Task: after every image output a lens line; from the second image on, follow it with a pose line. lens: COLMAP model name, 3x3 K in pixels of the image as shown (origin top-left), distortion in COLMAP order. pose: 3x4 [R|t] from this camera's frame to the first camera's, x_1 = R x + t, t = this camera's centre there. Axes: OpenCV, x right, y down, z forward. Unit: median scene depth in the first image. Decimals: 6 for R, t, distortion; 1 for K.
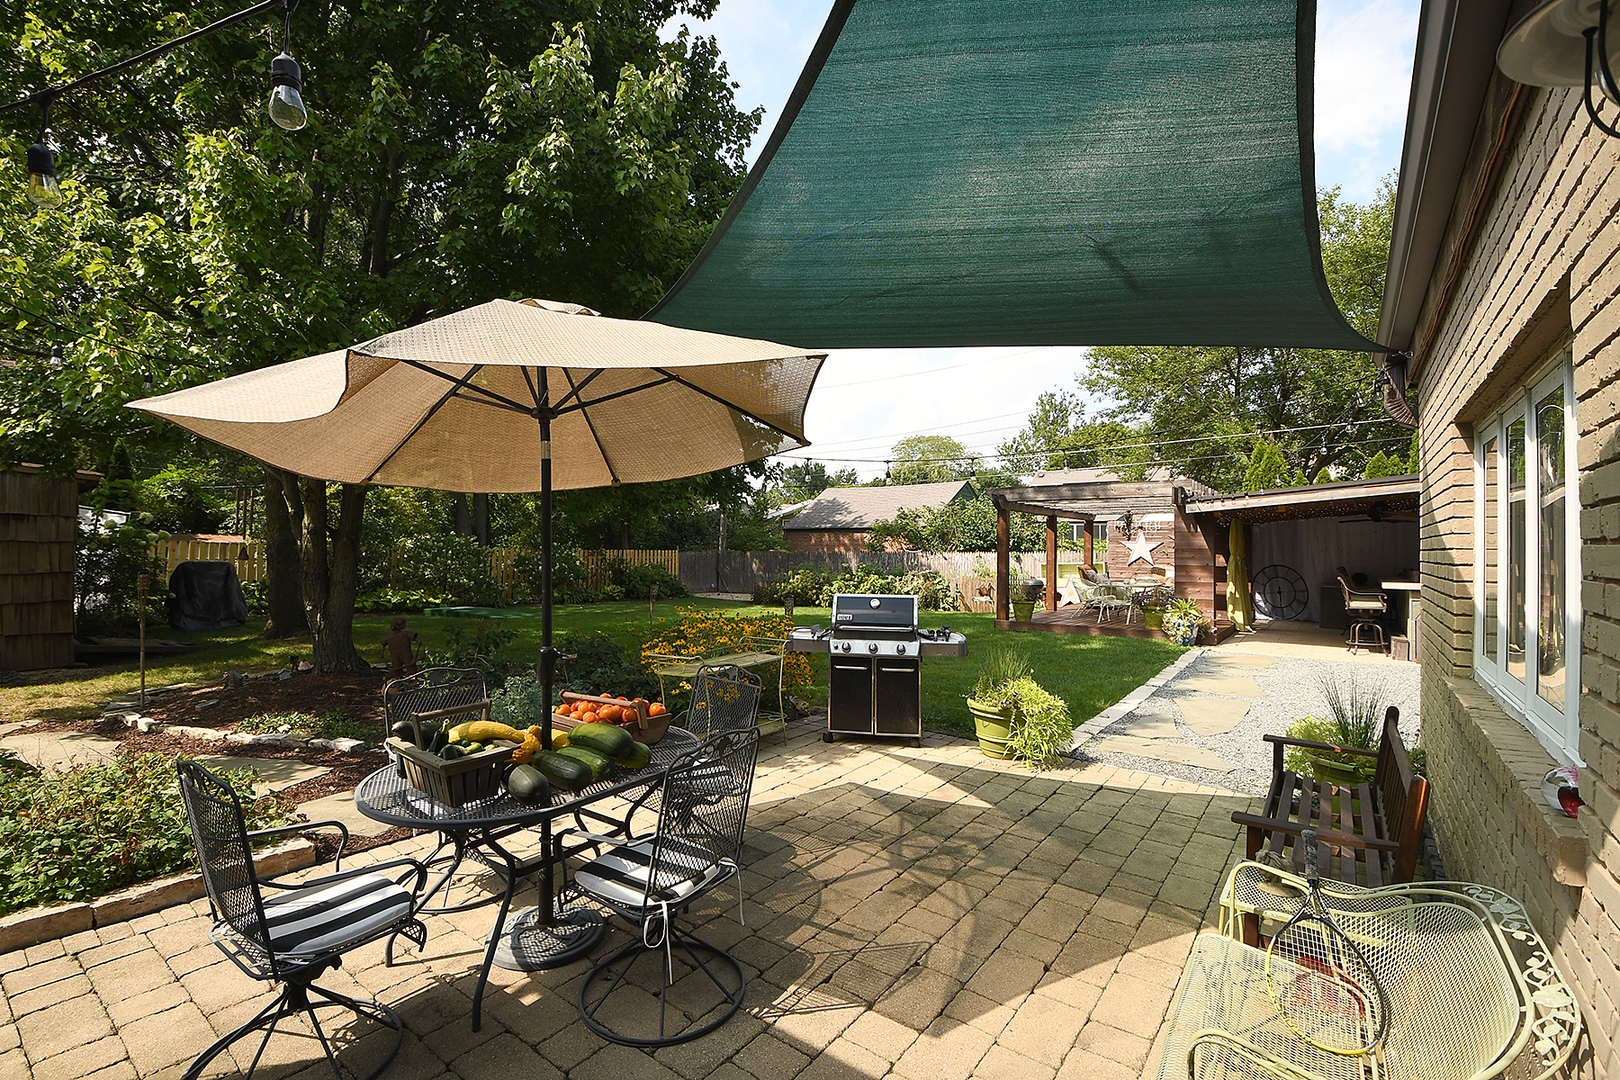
lens RADIAL K [[740.6, 0, 806.6], [0, 740.6, 543.2], [0, 0, 1]] dist [-0.018183, -0.002346]
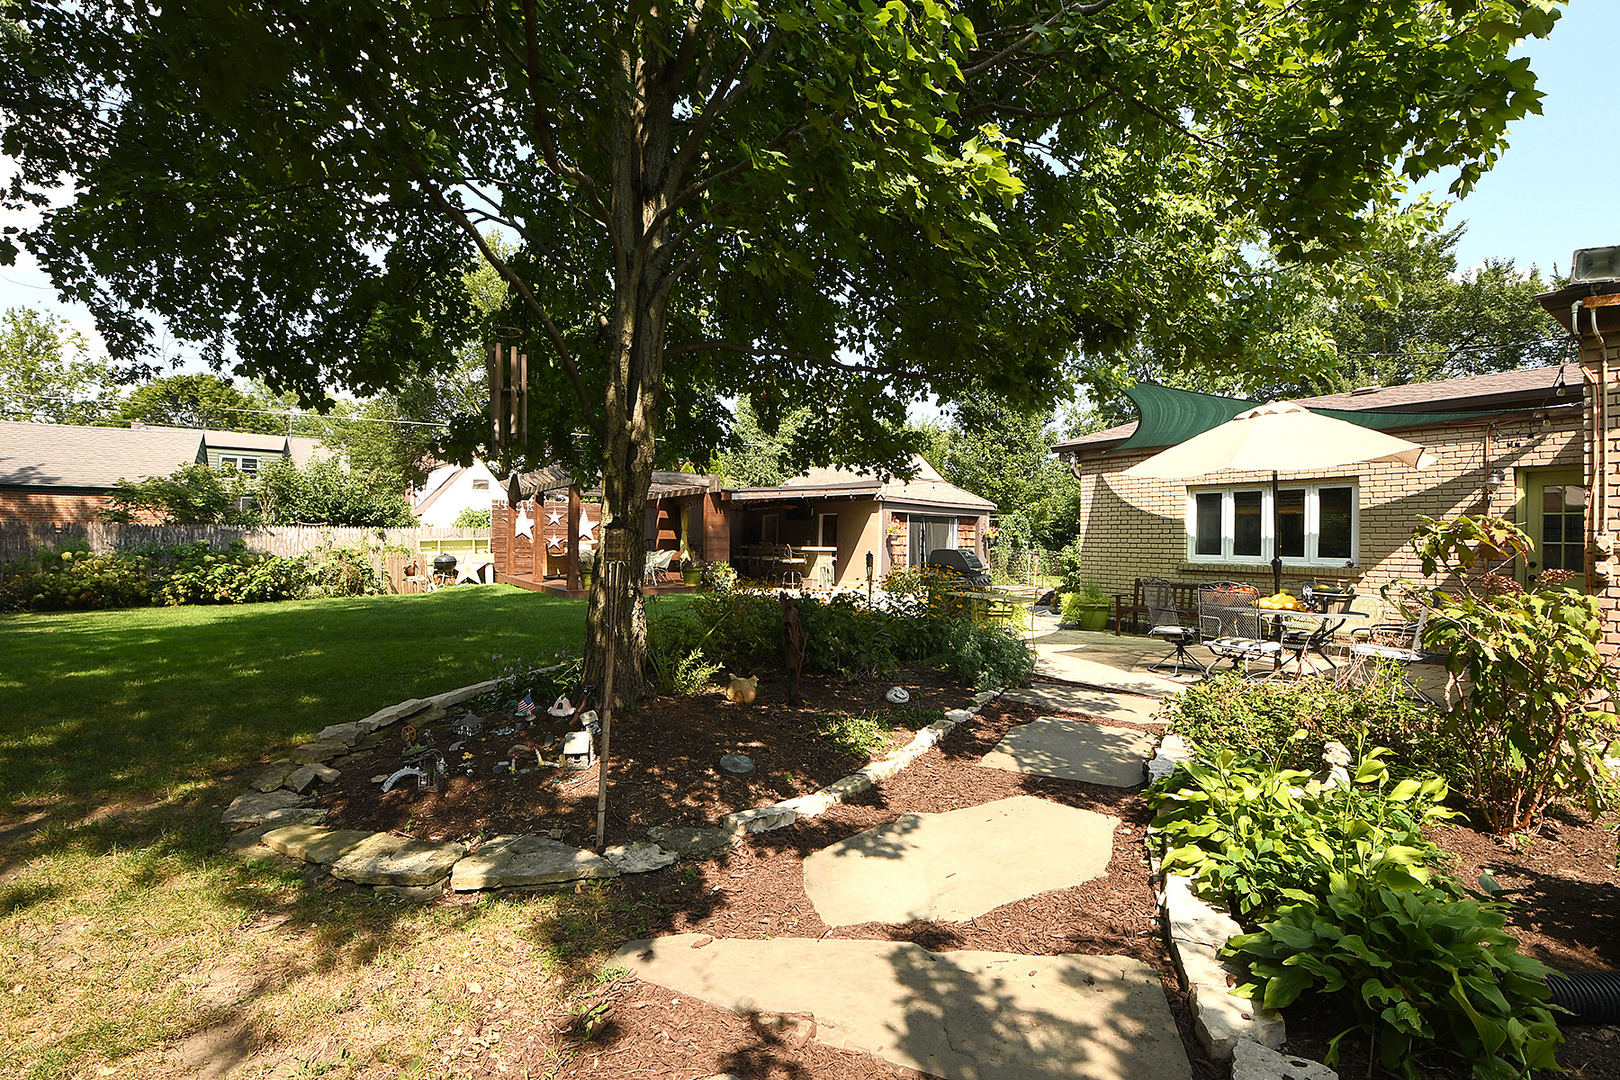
lens RADIAL K [[740.6, 0, 810.8], [0, 740.6, 538.5], [0, 0, 1]] dist [-0.018183, -0.002346]
pose [[0.345816, -0.001044, 0.938302, -0.401480], [-0.018187, 0.999804, 0.007815, 0.009880], [-0.938126, -0.019768, 0.345729, 0.222242]]
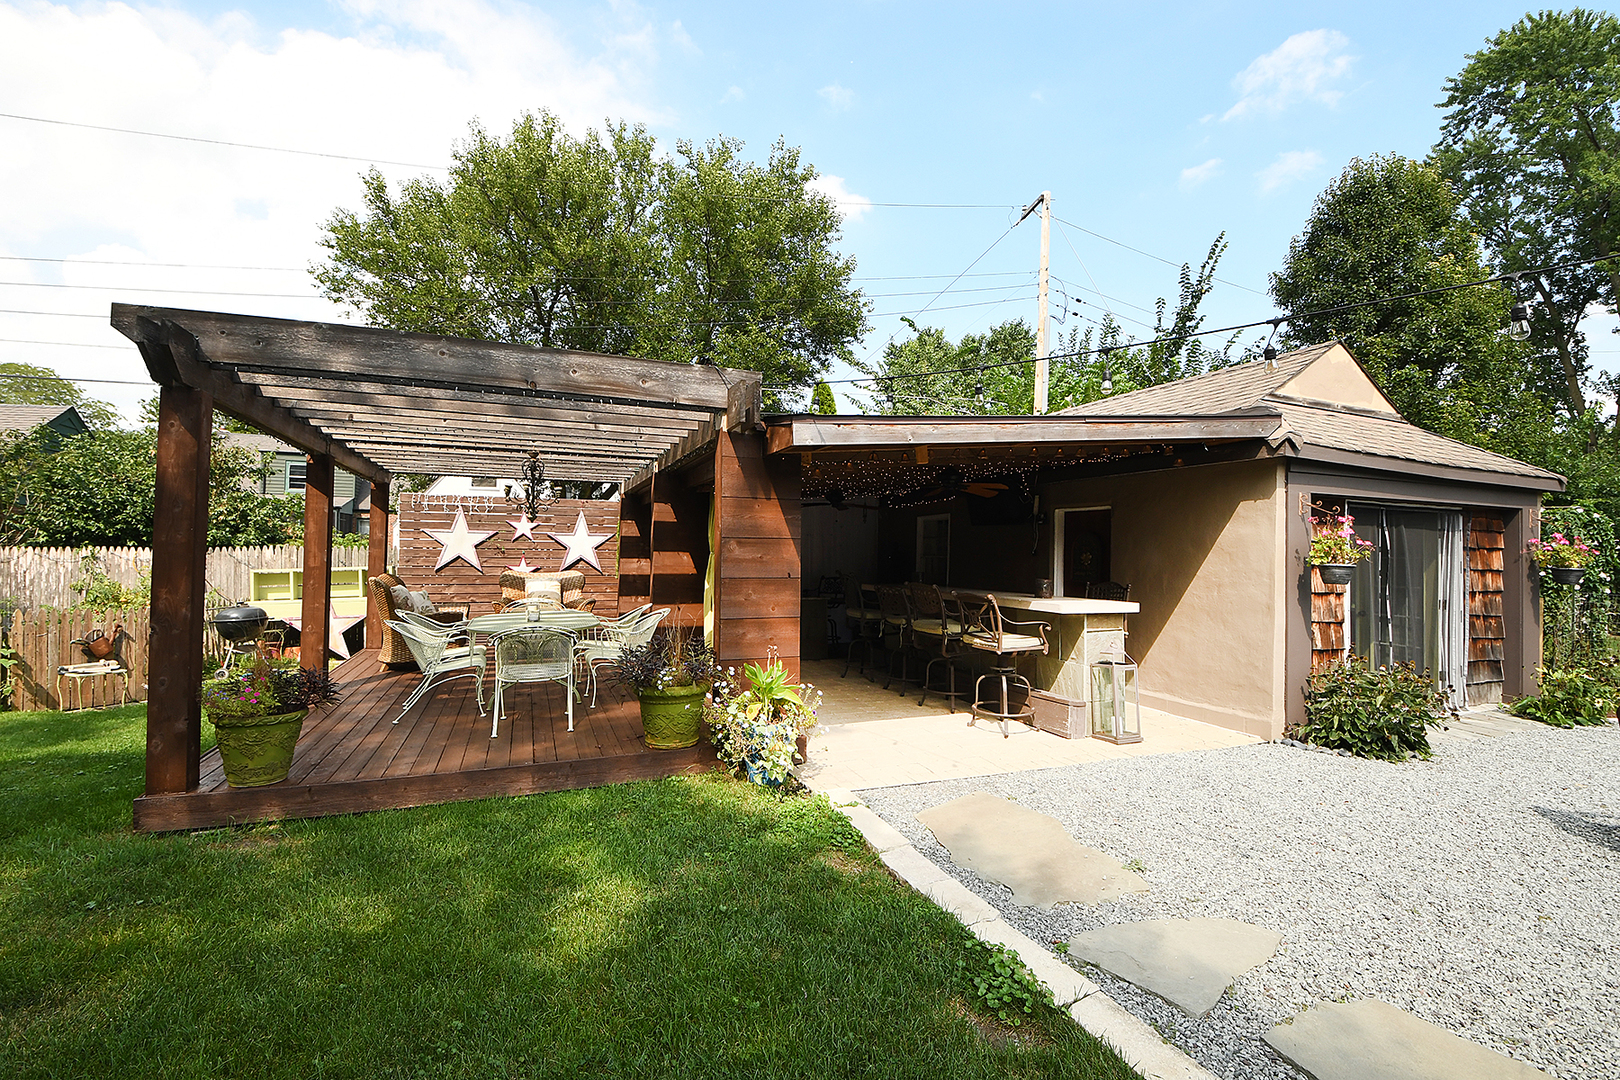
lens RADIAL K [[740.6, 0, 806.6], [0, 740.6, 537.3], [0, 0, 1]] dist [-0.018183, -0.002346]
pose [[0.544100, 0.016276, 0.838862, 0.111990], [-0.012802, 0.999856, -0.011096, 0.006265], [-0.838923, -0.004702, 0.544230, 0.445526]]
